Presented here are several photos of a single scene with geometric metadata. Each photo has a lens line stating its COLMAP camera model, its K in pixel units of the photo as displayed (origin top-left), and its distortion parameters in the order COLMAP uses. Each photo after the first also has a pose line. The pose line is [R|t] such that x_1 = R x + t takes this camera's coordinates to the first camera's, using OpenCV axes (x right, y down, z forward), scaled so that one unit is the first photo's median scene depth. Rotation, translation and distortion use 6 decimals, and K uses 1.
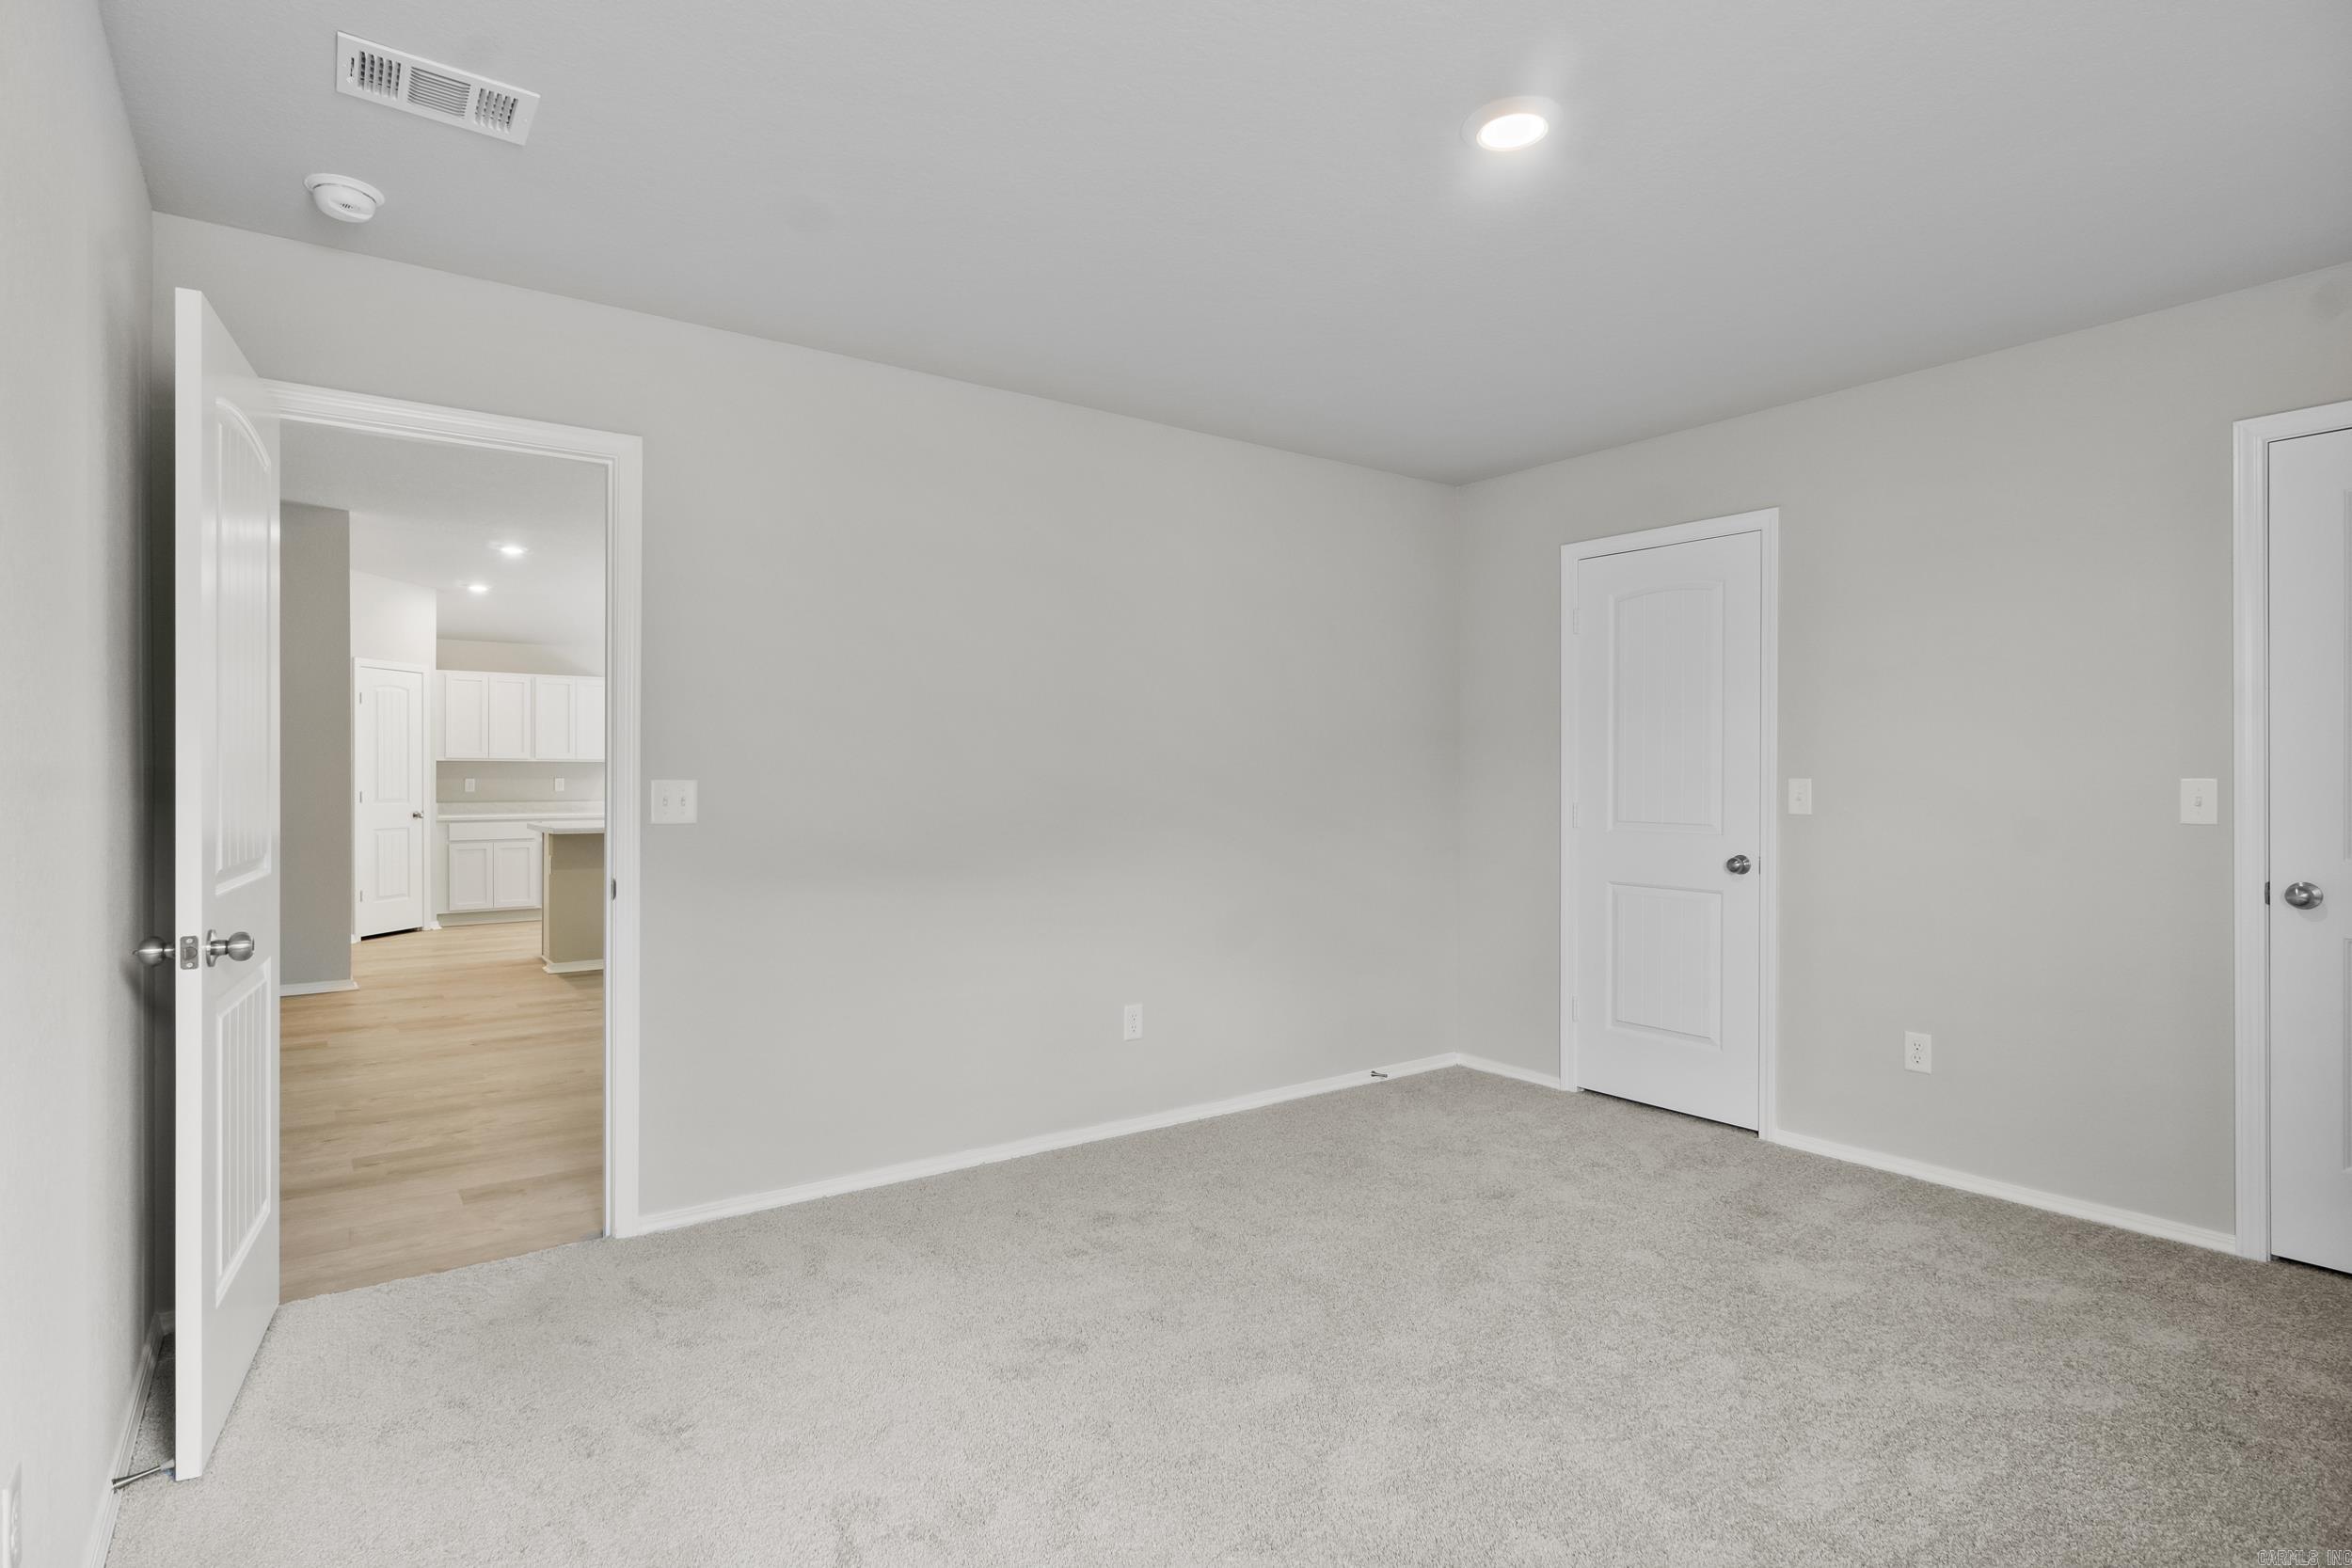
lens RADIAL K [[1195.5, 0, 1166.3], [0, 1195.5, 777.7], [0, 0, 1]] dist [-0.017117, 0.000177]
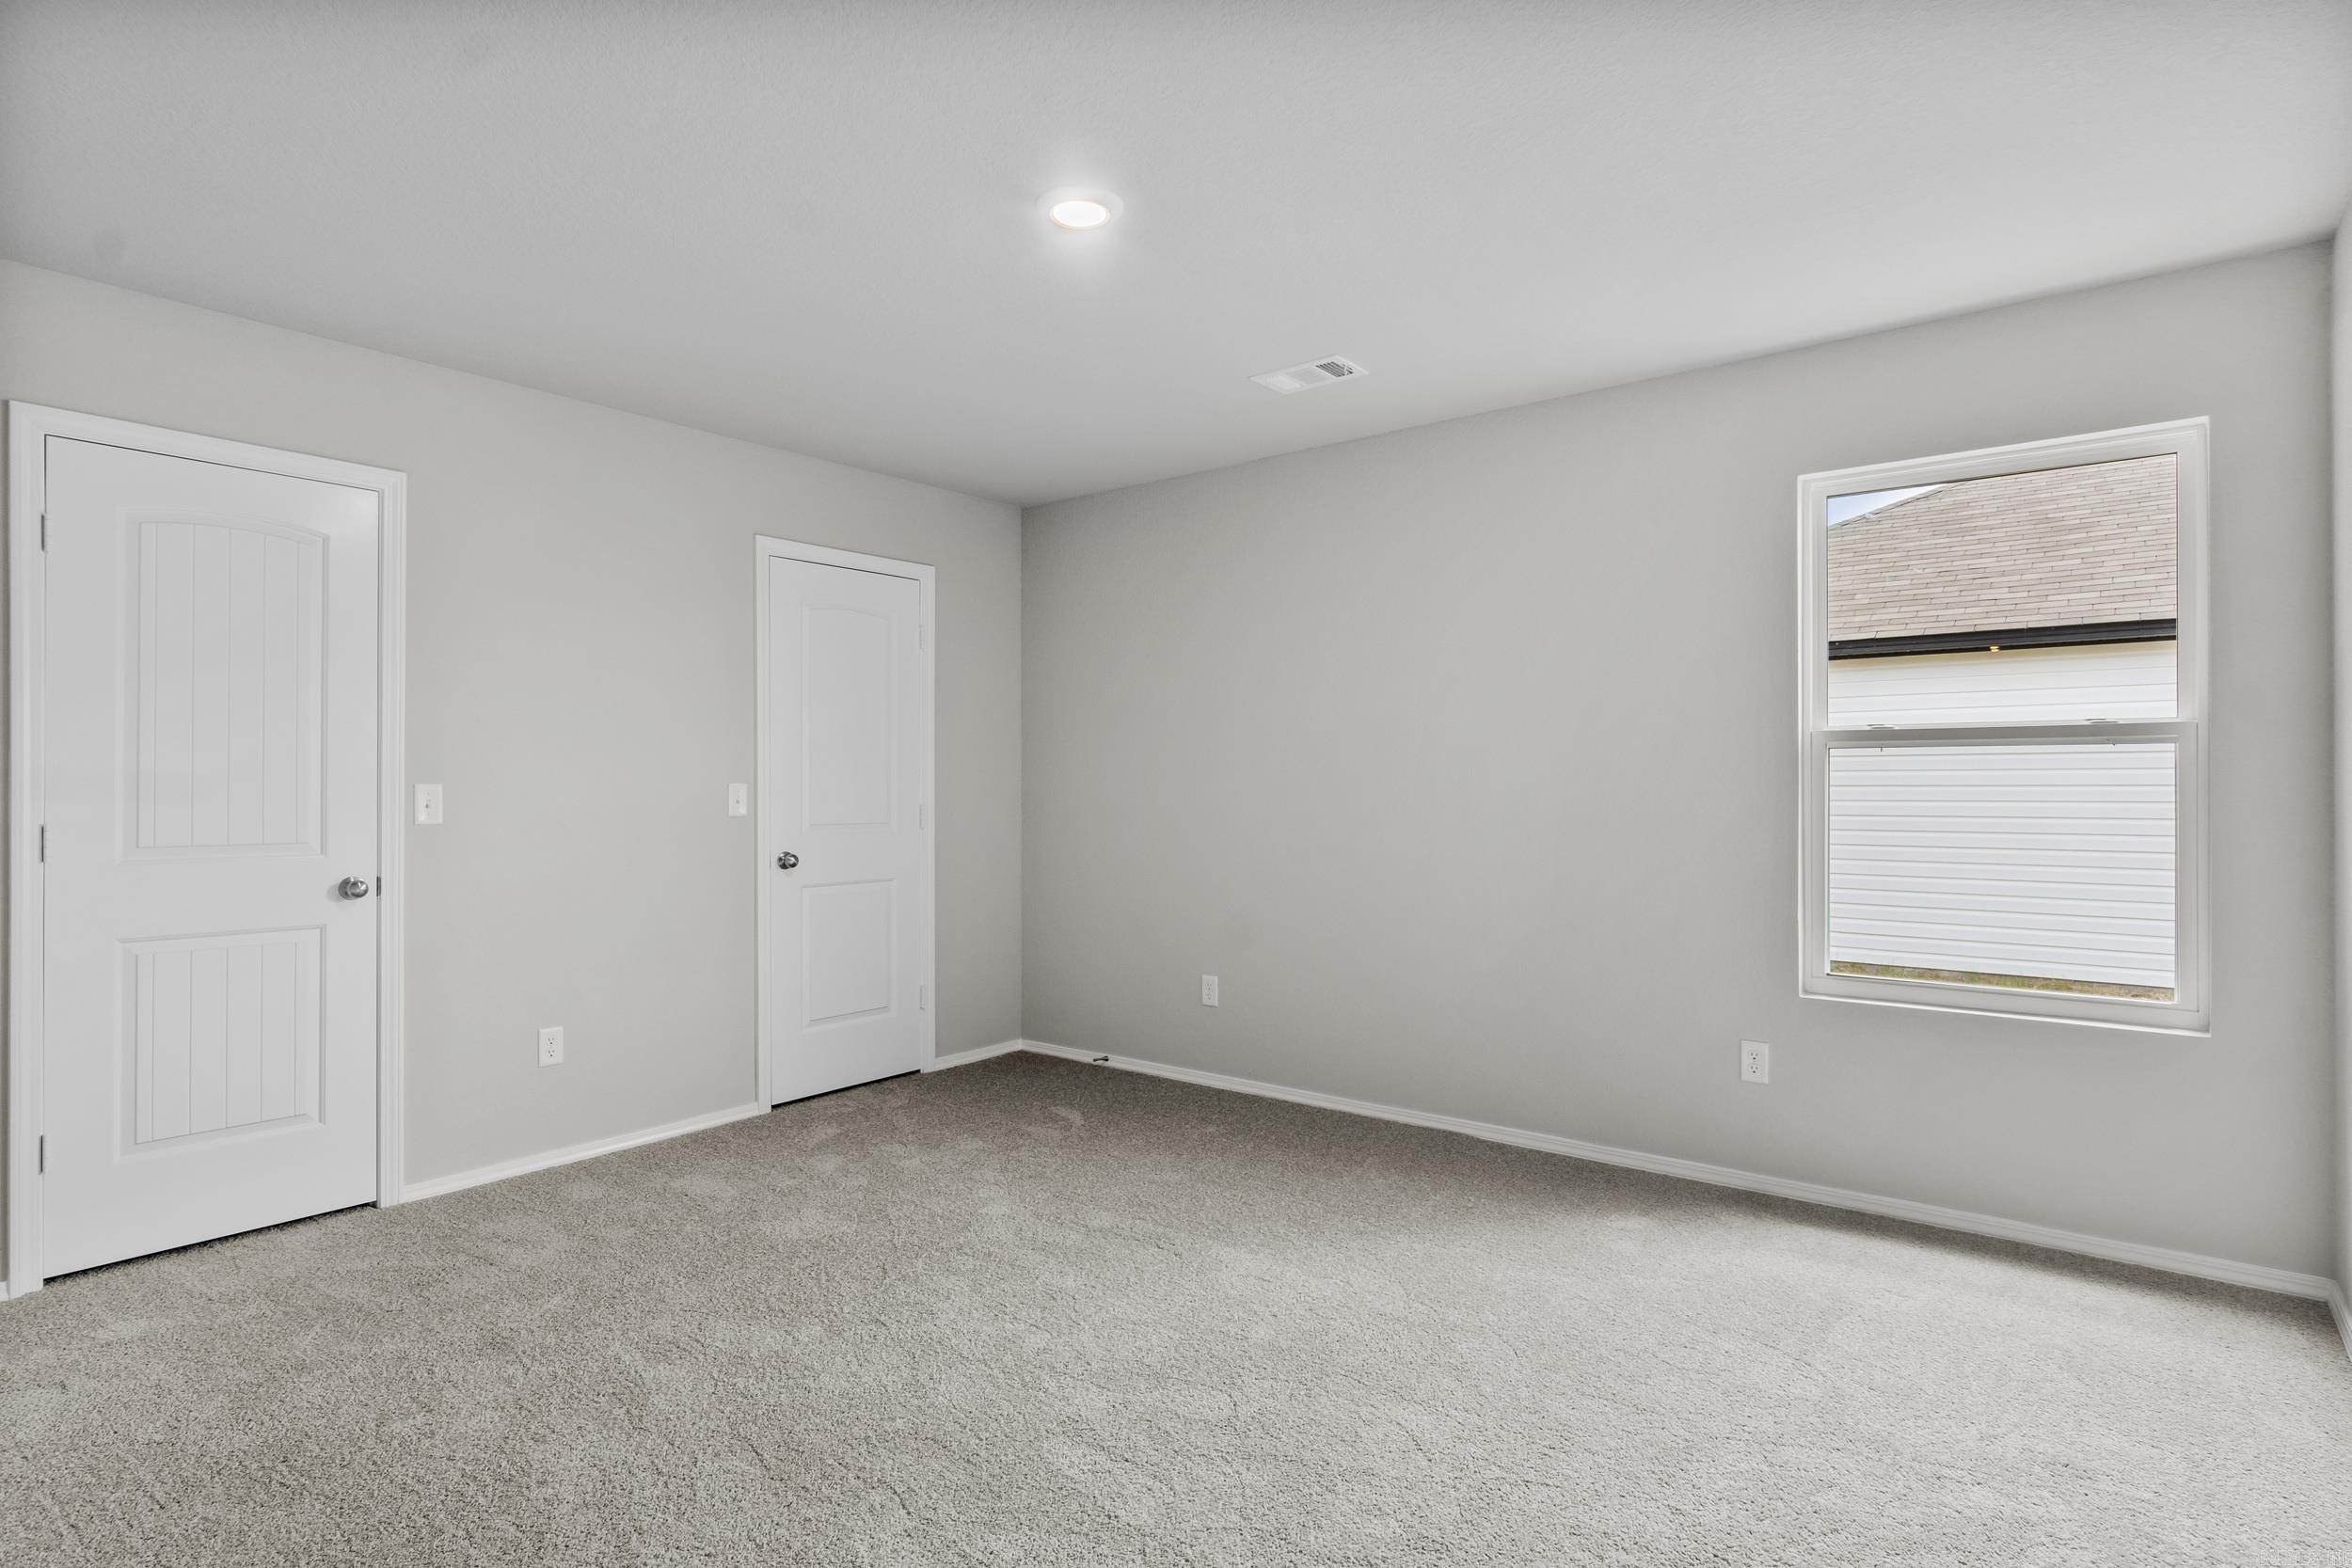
lens RADIAL K [[1207.5, 0, 1158.1], [0, 1207.5, 801.3], [0, 0, 1]] dist [-0.004087, -0.000829]
pose [[-0.285306, -0.007835, 0.958404, -0.500723], [0.003932, 0.999949, 0.009345, 0.007523], [-0.958428, 0.006434, -0.285261, 0.739914]]
